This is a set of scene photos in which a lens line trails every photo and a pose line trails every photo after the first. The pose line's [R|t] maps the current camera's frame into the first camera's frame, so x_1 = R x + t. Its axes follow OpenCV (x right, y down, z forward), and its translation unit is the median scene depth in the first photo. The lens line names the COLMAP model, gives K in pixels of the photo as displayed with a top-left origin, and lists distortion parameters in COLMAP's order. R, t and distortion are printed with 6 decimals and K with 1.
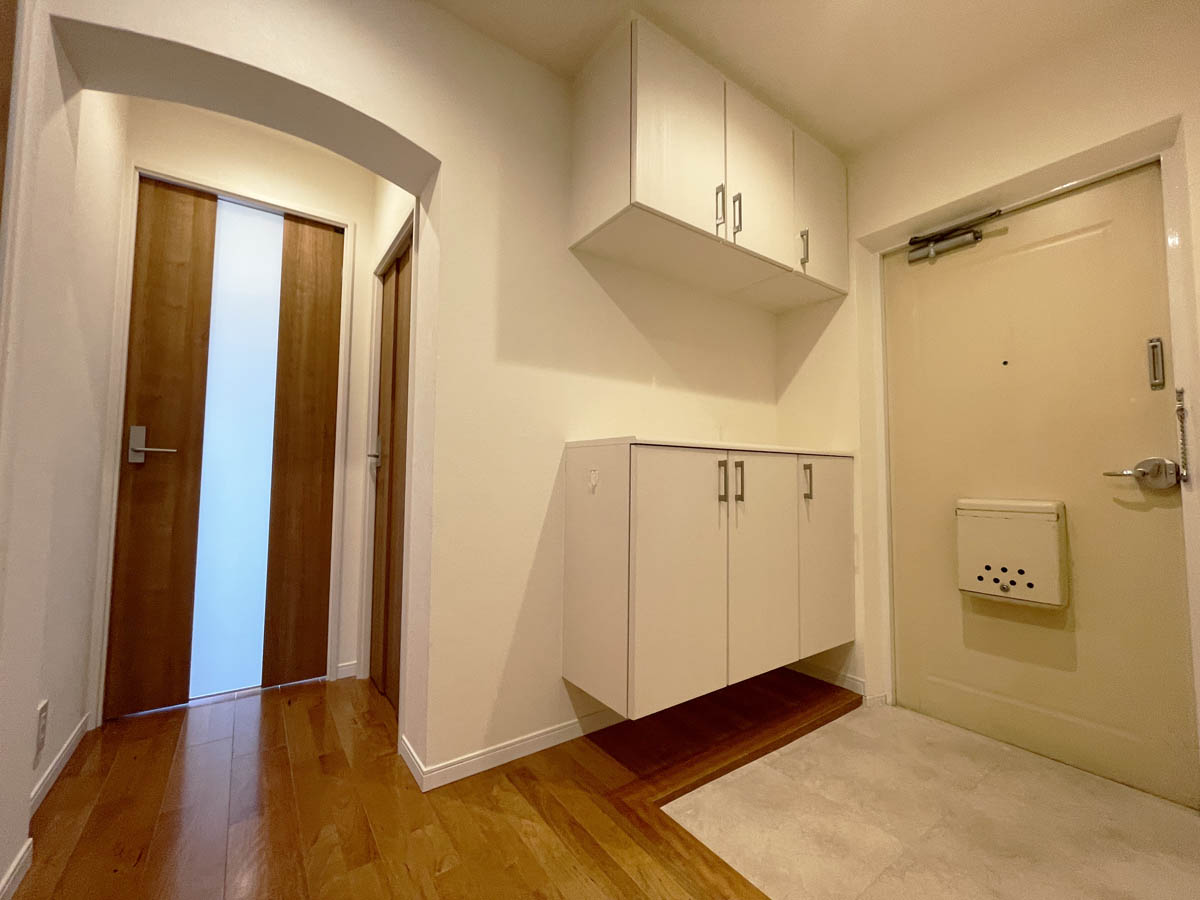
lens RADIAL K [[490.0, 0, 599.5], [0, 490.0, 451.0], [0, 0, 1]] dist [-0.001881, 0.000267]
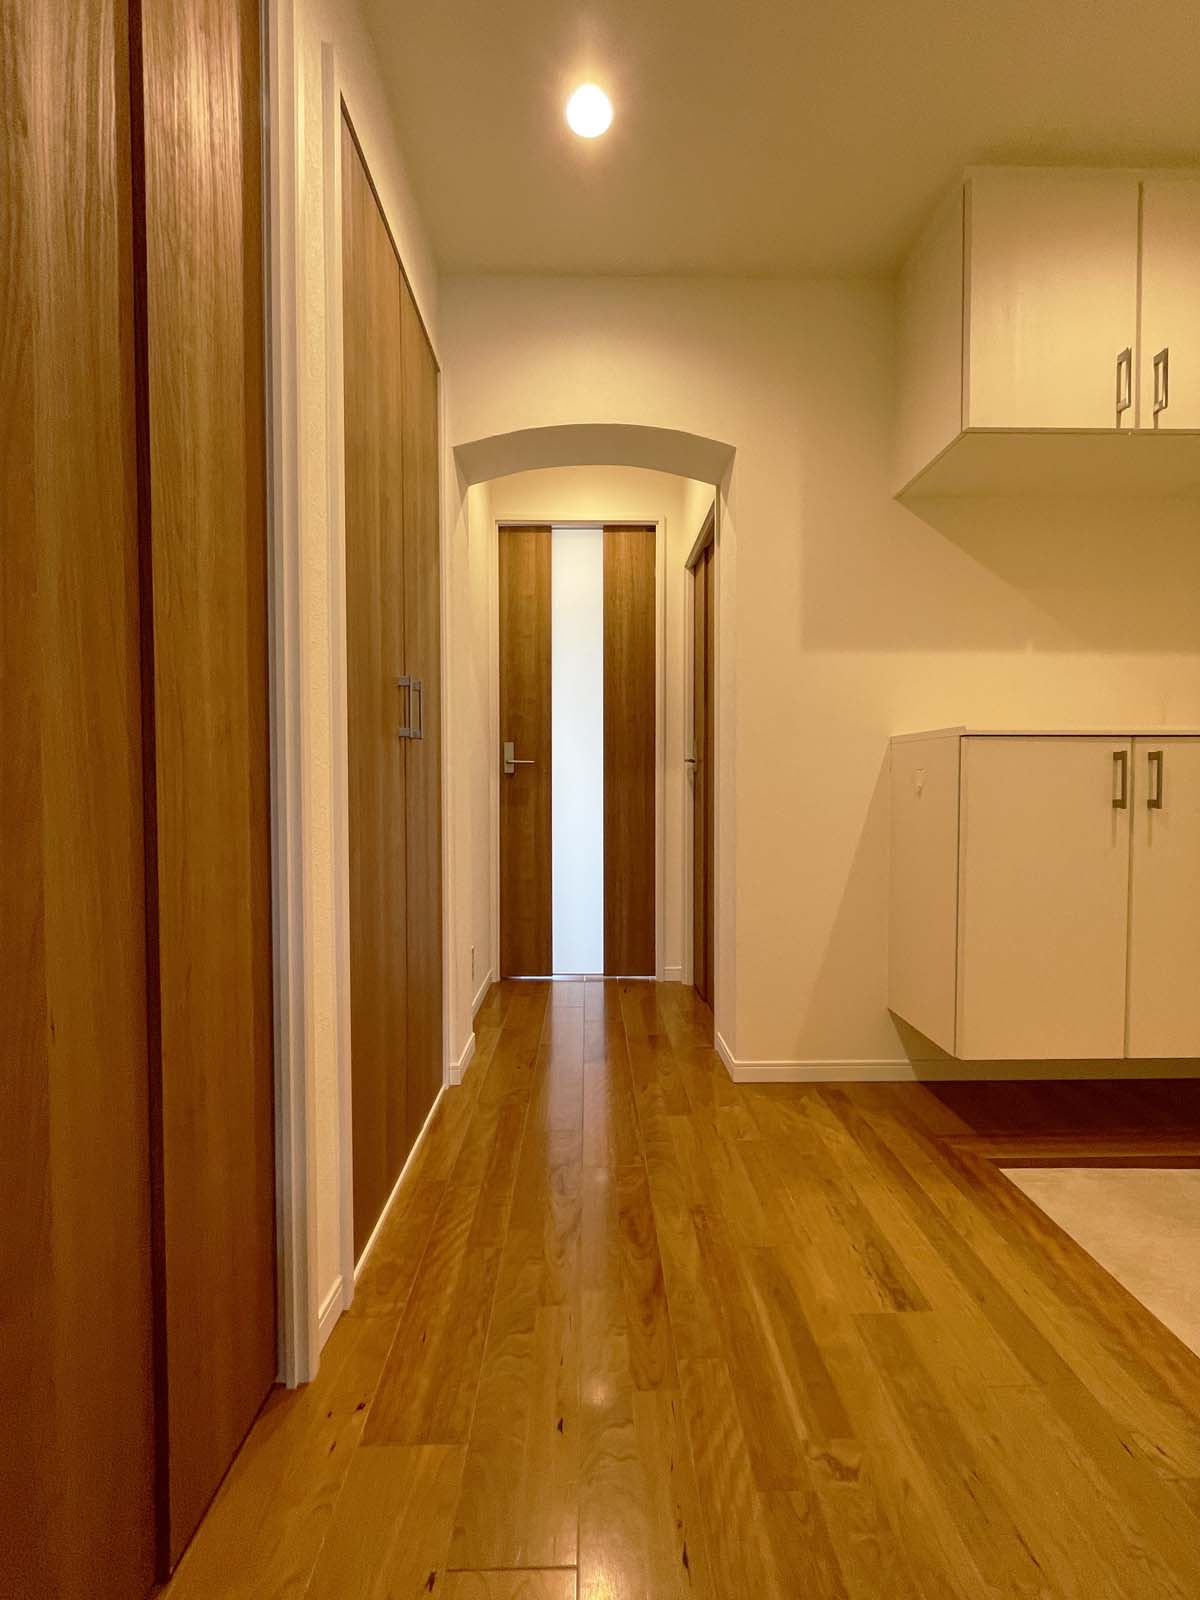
lens RADIAL K [[653.3, 0, 598.5], [0, 653.3, 801.9], [0, 0, 1]] dist [-0.001881, 0.000267]
pose [[0.823321, 0.003409, -0.567565, 0.160597], [0.041340, 0.996966, 0.065957, -0.001798], [0.566068, -0.077767, 0.820682, -0.219575]]
